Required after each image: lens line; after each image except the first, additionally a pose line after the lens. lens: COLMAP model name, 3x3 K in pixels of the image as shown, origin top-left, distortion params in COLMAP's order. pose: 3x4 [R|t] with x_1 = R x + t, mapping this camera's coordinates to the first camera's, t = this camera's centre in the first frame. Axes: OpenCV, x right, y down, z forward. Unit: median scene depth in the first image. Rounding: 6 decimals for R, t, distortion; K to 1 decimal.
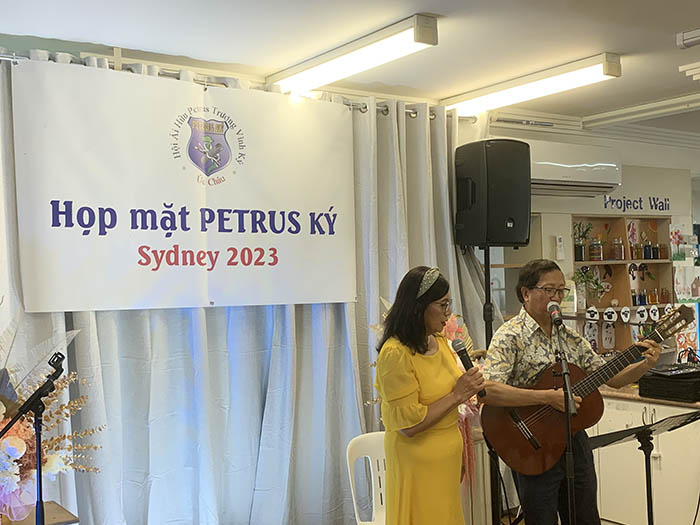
lens RADIAL K [[830.9, 0, 351.1], [0, 830.9, 259.3], [0, 0, 1]] dist [0.070806, 0.000000]
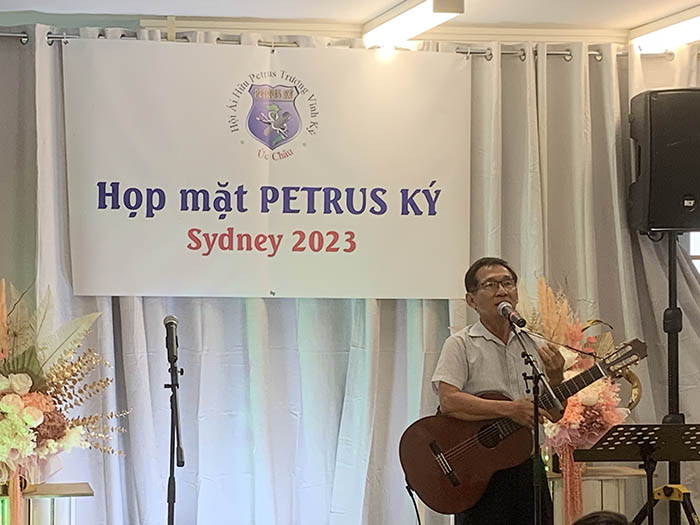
lens RADIAL K [[1778.2, 0, 332.8], [0, 1778.2, 260.2], [0, 0, 1]] dist [0.172199, 0.000000]
pose [[0.913540, 0.025704, -0.405936, 0.647871], [-0.014635, 0.999432, 0.030349, -0.040324], [0.406486, -0.021784, 0.913397, -0.693563]]
